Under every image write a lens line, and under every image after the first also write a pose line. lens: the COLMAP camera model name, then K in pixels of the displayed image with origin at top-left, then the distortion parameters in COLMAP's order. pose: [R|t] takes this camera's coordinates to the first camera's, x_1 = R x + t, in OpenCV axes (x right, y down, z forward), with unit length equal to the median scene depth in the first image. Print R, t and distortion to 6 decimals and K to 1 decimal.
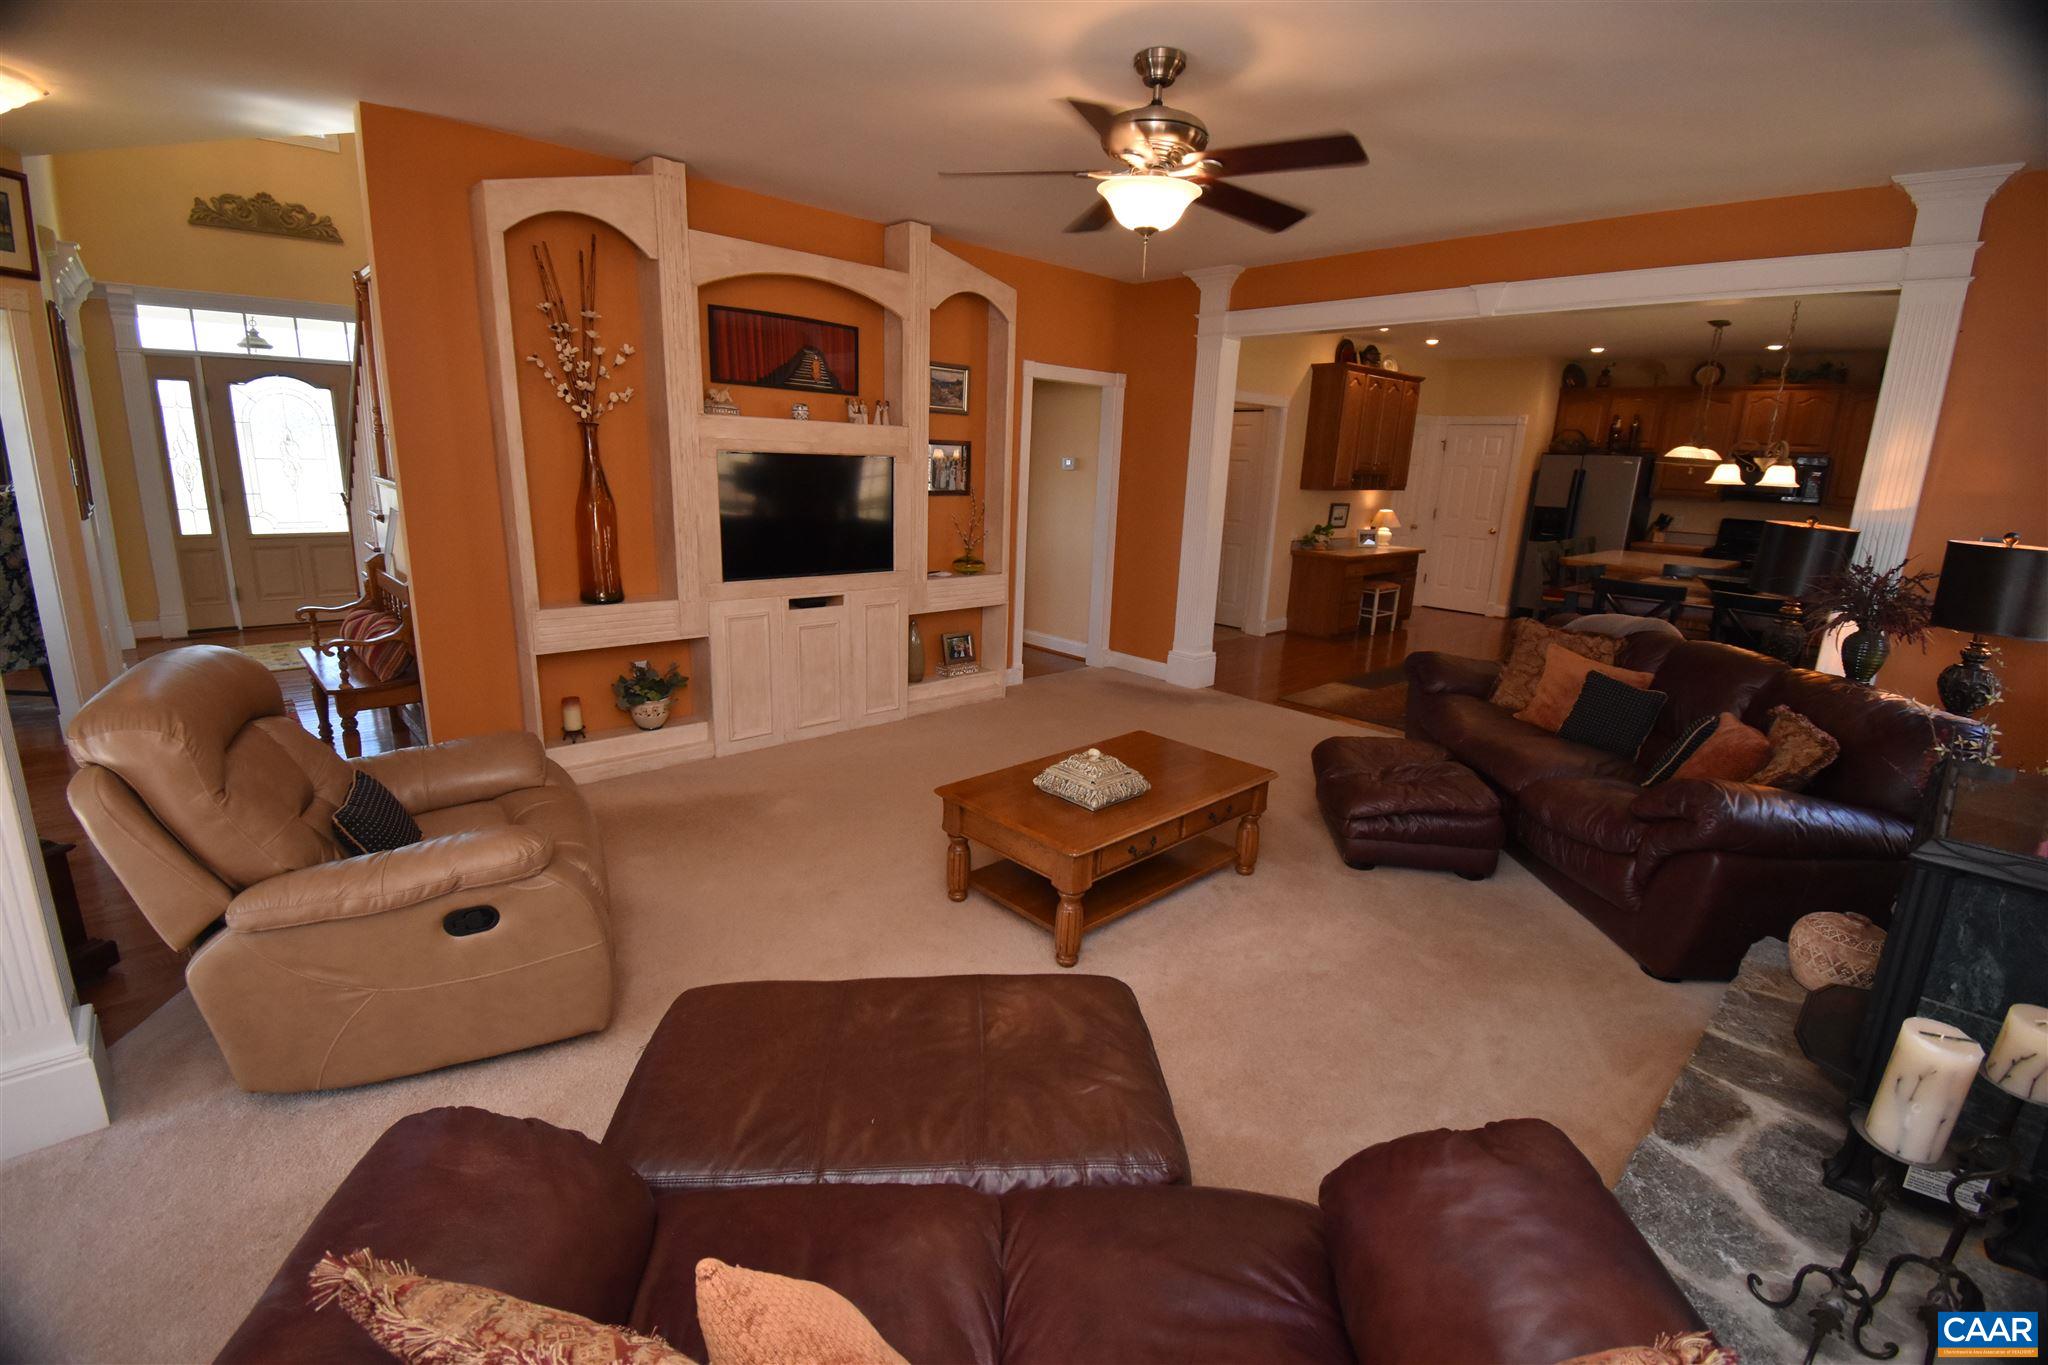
lens RADIAL K [[884.2, 0, 1024.0], [0, 884.2, 682.5], [0, 0, 1]] dist [-0.000477, -0.000278]
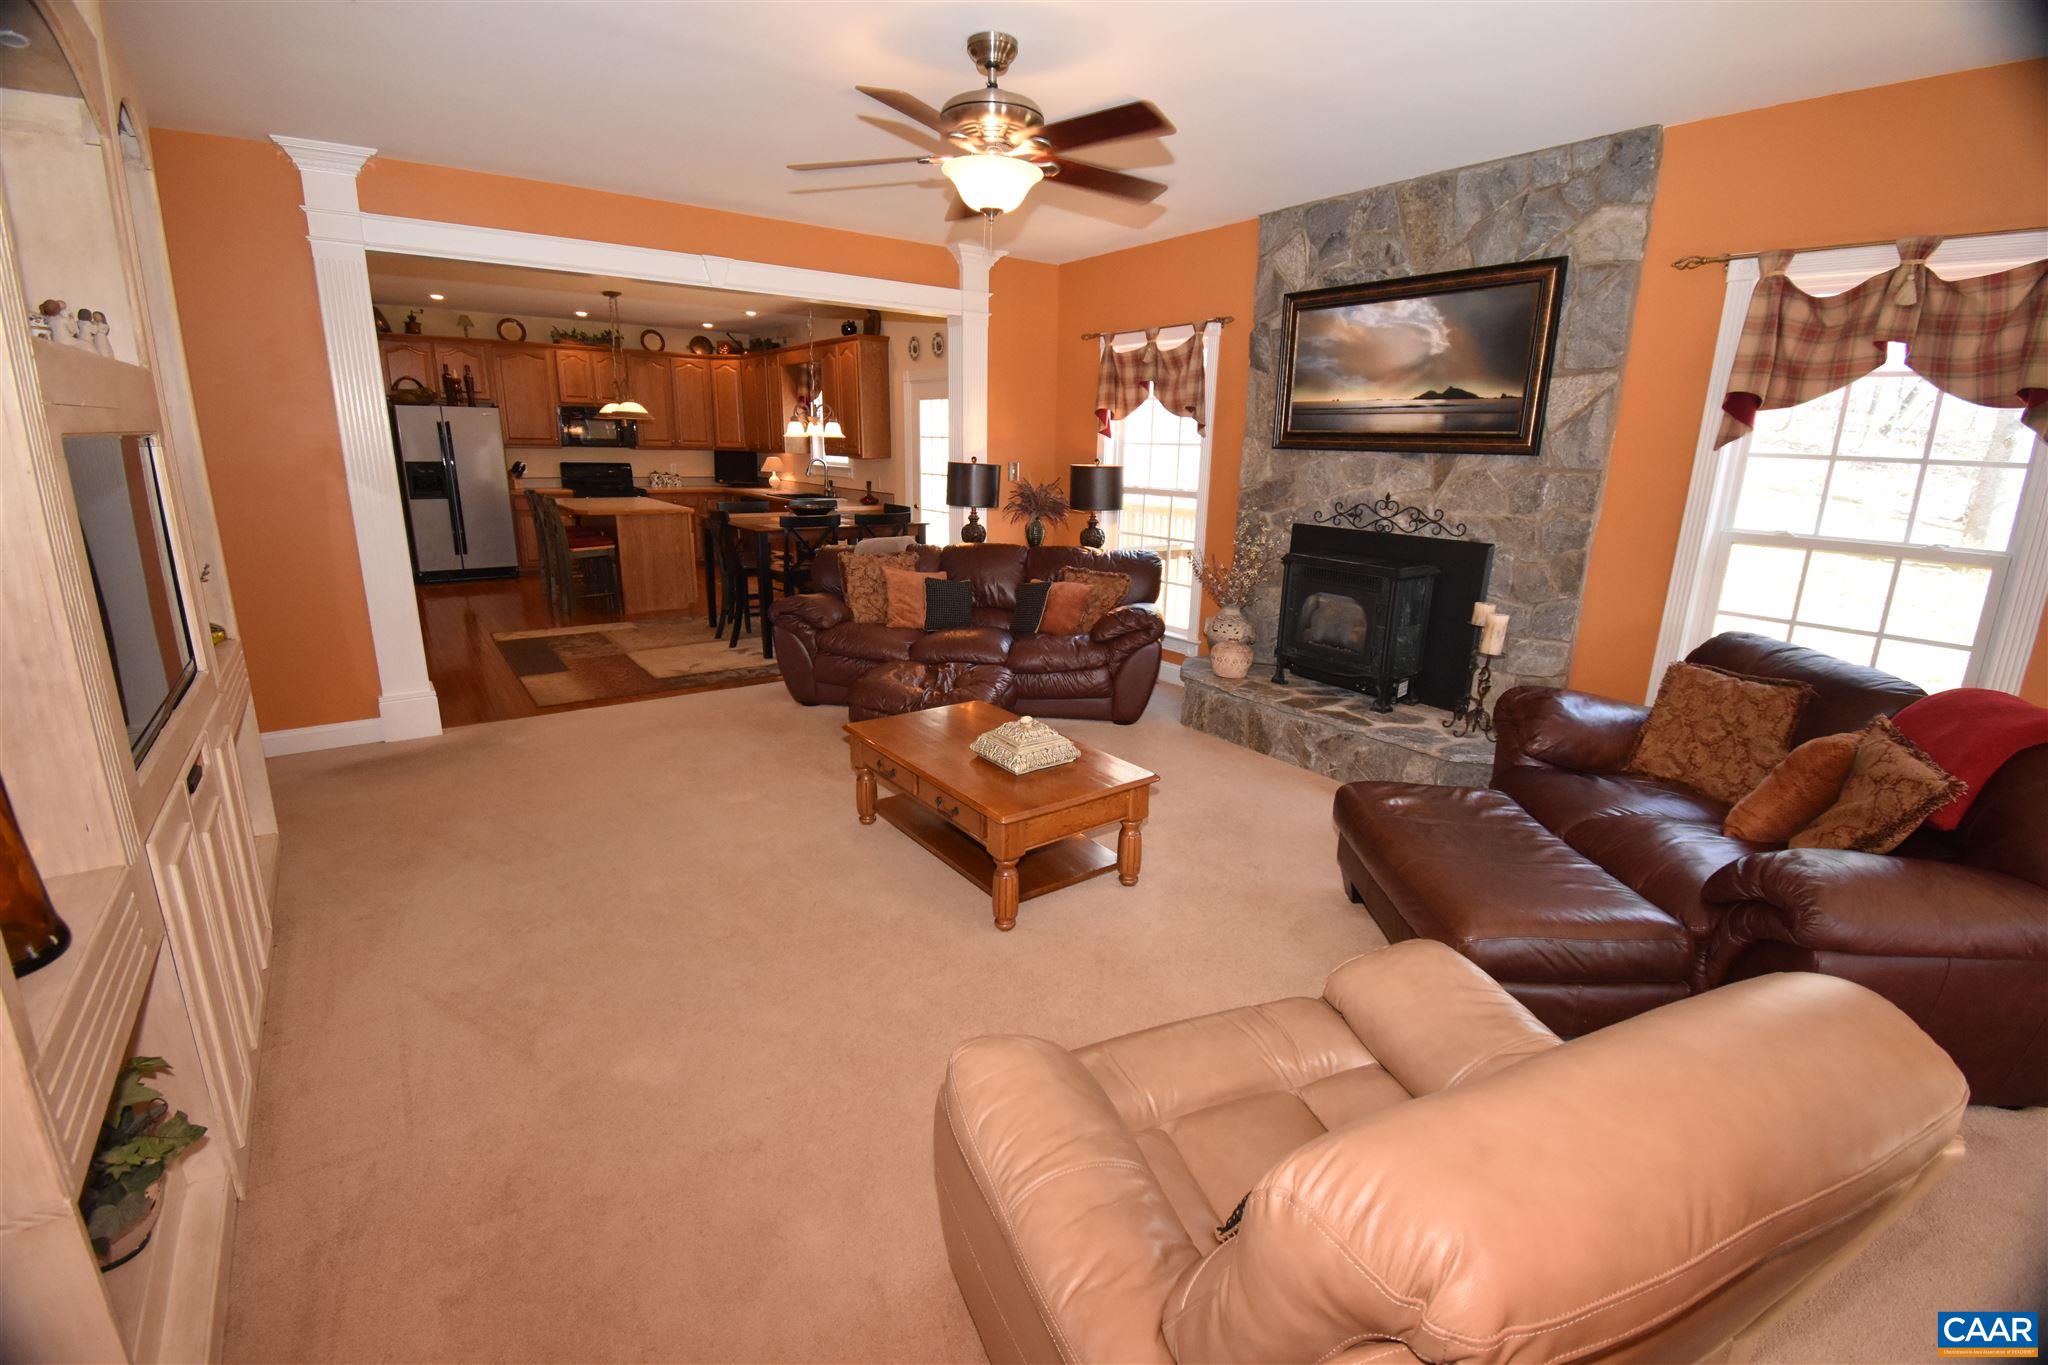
lens RADIAL K [[884.2, 0, 1024.0], [0, 884.2, 682.5], [0, 0, 1]] dist [-0.000477, -0.000278]
pose [[0.116491, -0.289474, 0.950071, -0.926853], [0.225208, 0.939366, 0.258599, -0.242201], [-0.967322, 0.183839, 0.174620, 0.840173]]
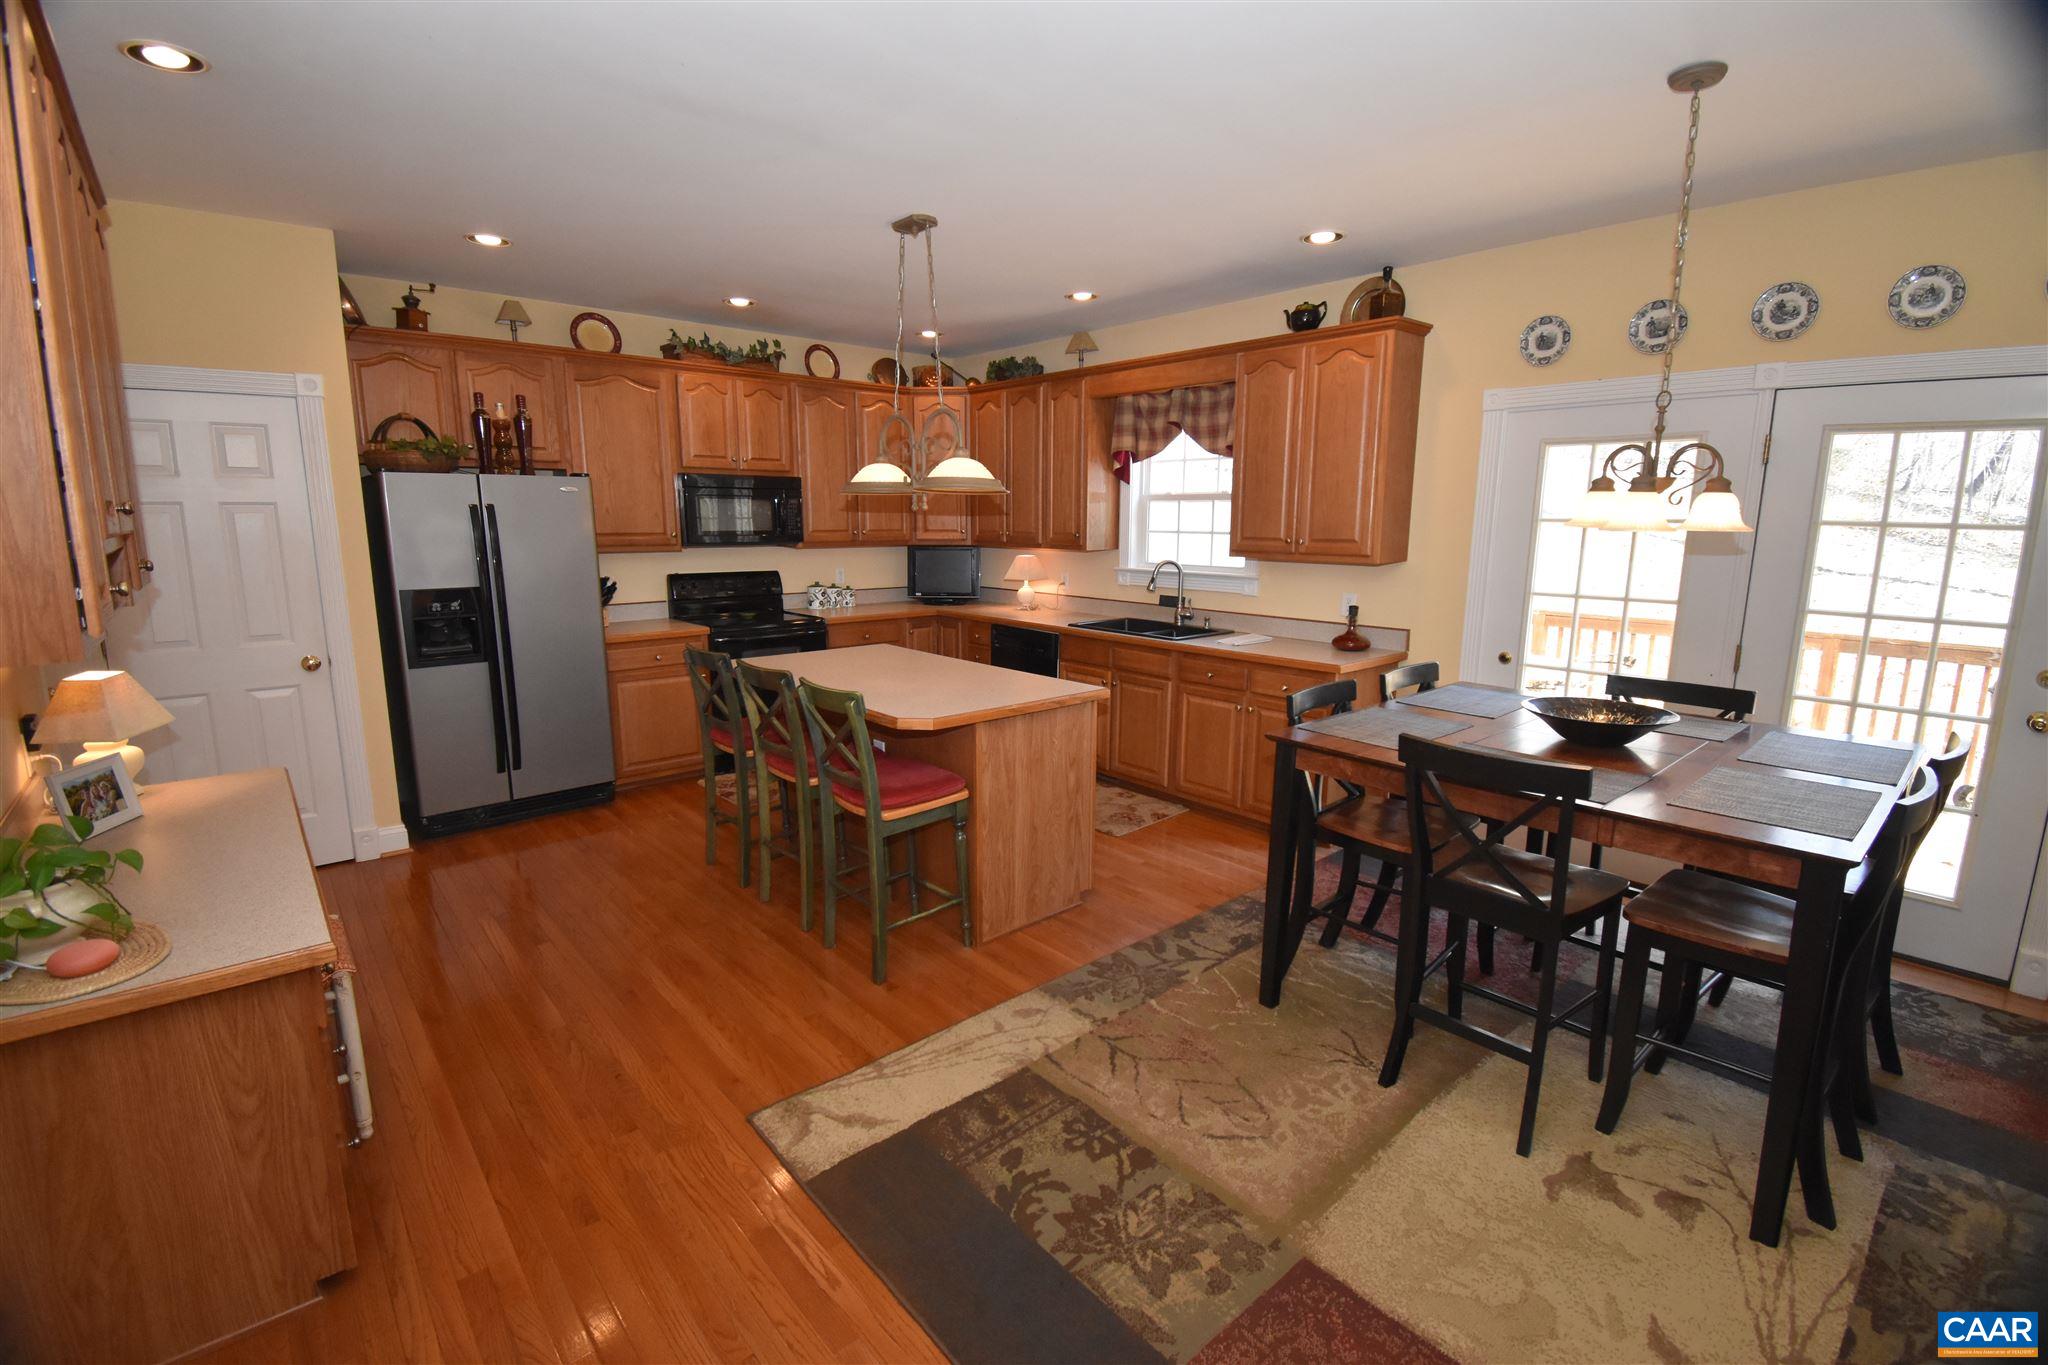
lens RADIAL K [[884.2, 0, 1024.0], [0, 884.2, 682.5], [0, 0, 1]] dist [-0.000477, -0.000278]
pose [[0.020825, -0.218006, 0.975725, 0.502654], [0.239030, 0.948720, 0.206870, -0.555573], [-0.970789, 0.228920, 0.071867, 2.218676]]
